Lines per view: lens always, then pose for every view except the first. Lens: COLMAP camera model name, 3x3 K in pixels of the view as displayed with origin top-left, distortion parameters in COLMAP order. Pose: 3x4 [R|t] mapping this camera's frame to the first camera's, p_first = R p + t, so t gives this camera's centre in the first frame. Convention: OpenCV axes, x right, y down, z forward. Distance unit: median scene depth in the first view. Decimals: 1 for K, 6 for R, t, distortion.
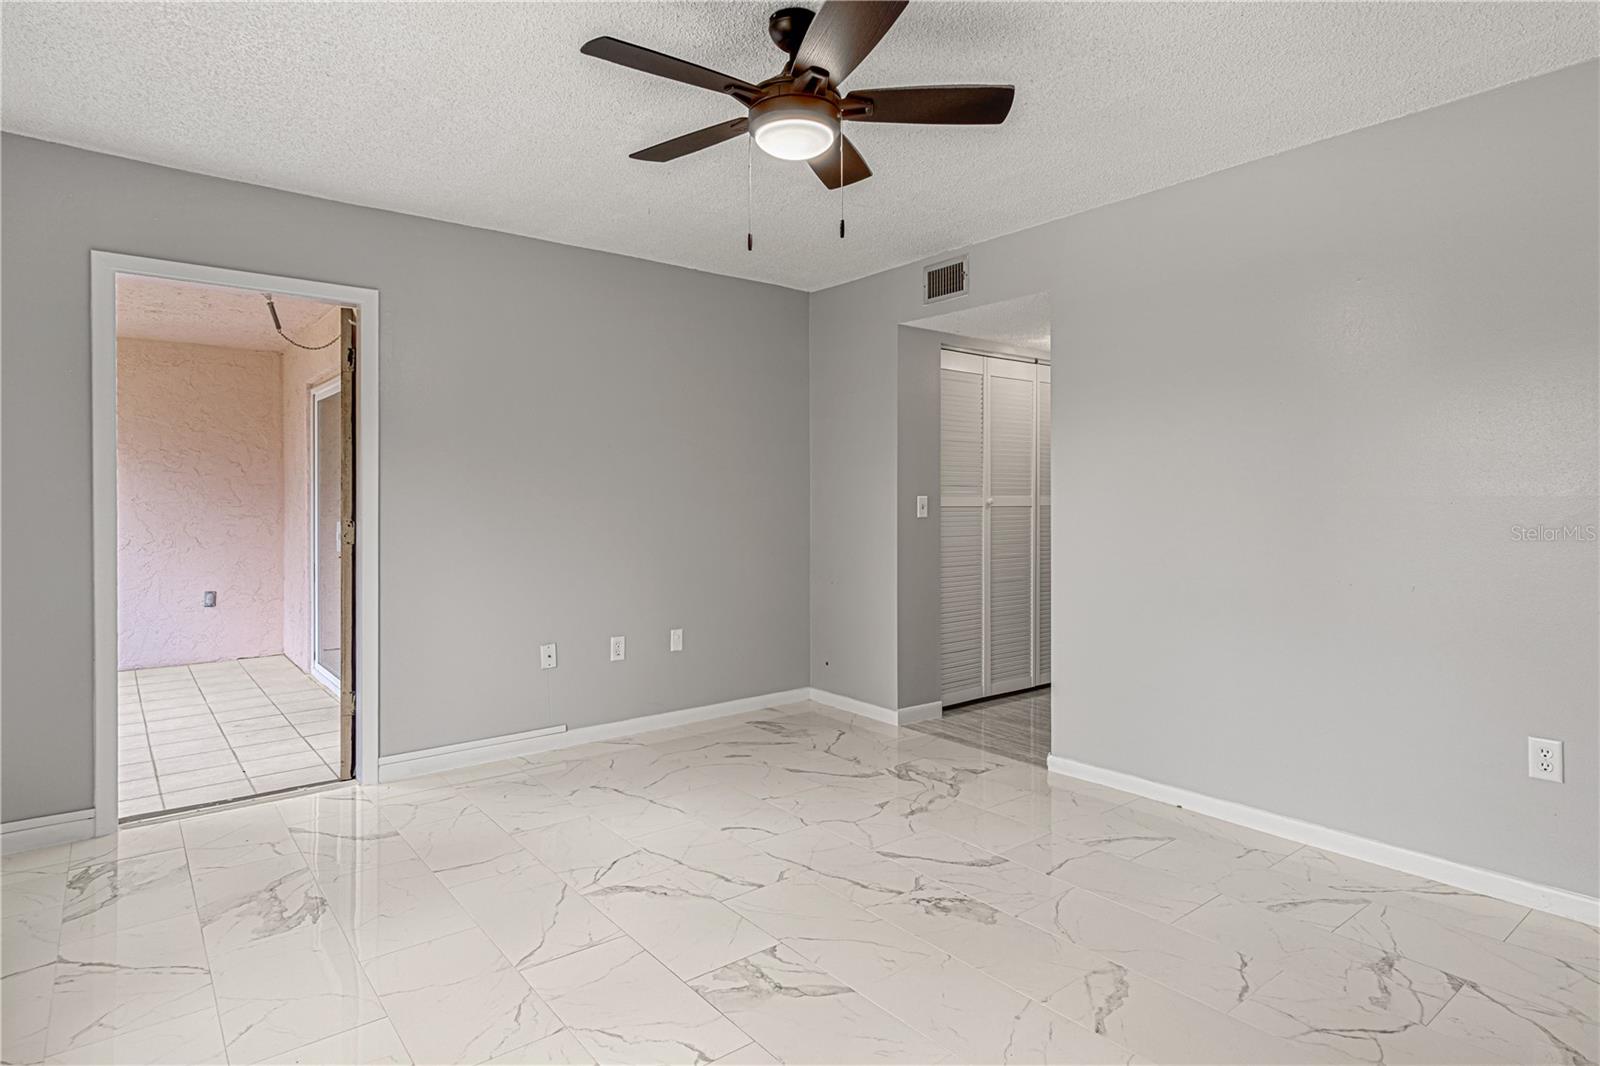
lens RADIAL K [[869.1, 0, 817.3], [0, 869.1, 503.8], [0, 0, 1]] dist [0.002400, -0.000044]
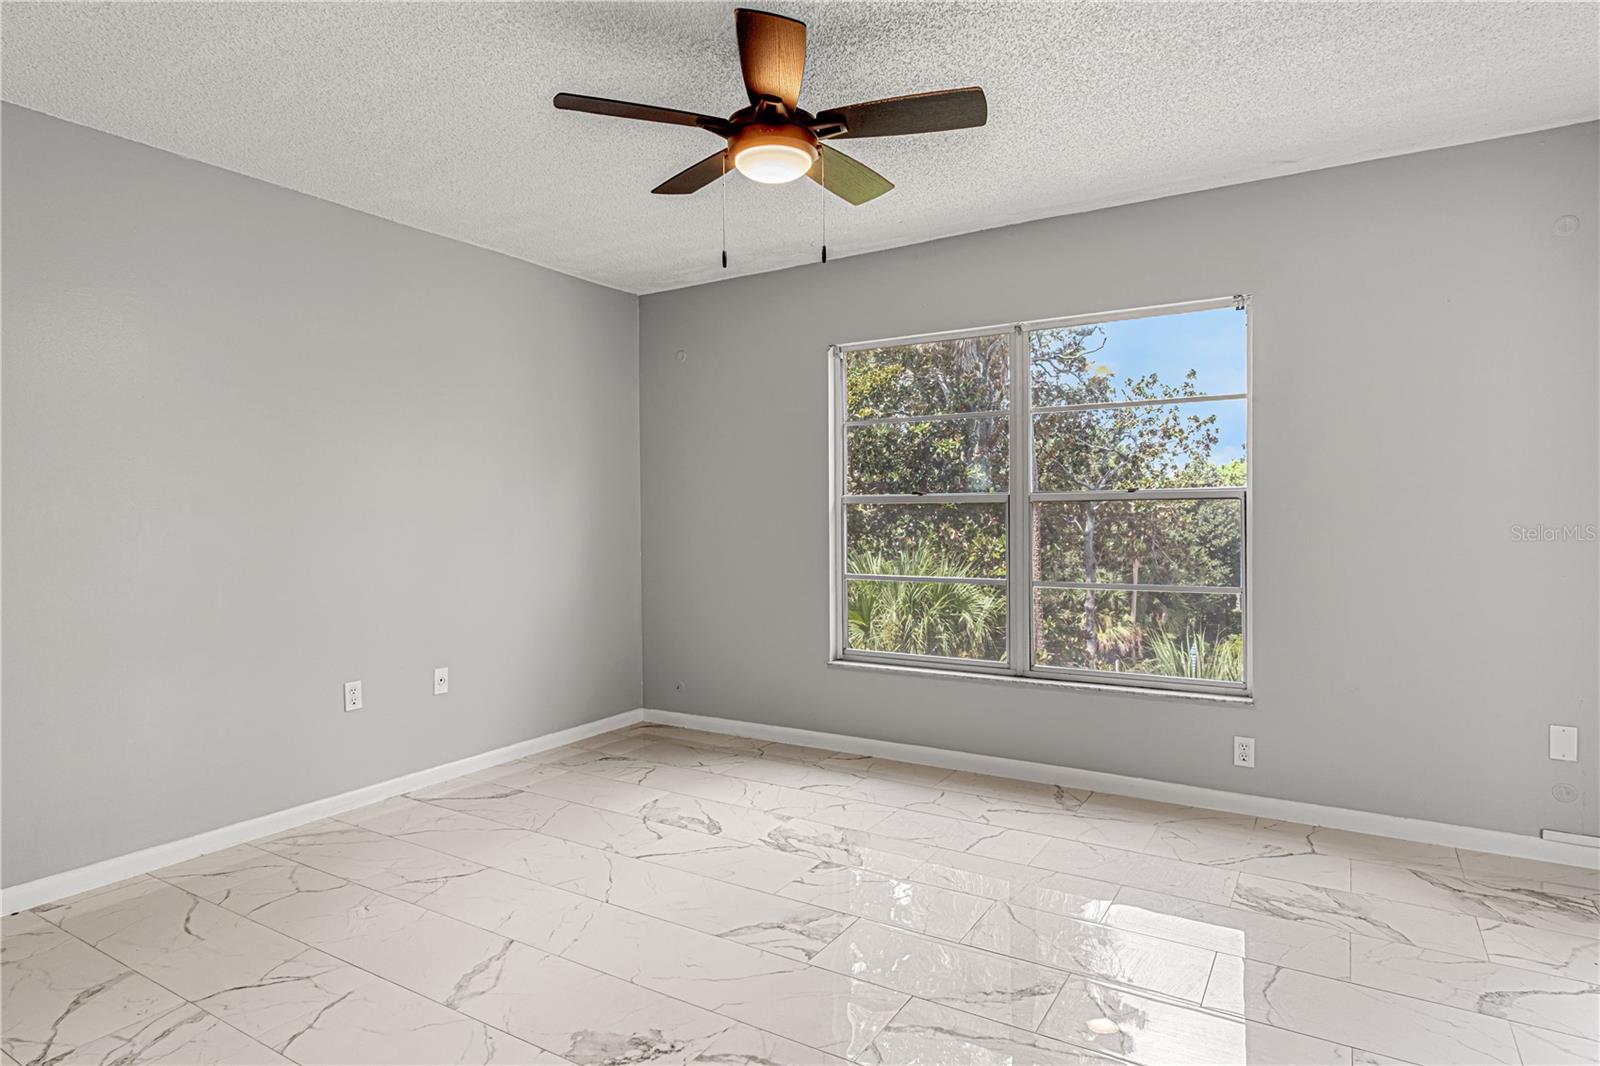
lens RADIAL K [[869.1, 0, 817.3], [0, 869.1, 503.8], [0, 0, 1]] dist [0.002400, -0.000044]
pose [[-0.939514, 0.004208, -0.342485, 0.307643], [0.009168, 0.999875, -0.012867, 0.003813], [0.342389, -0.015229, -0.939435, 2.128076]]
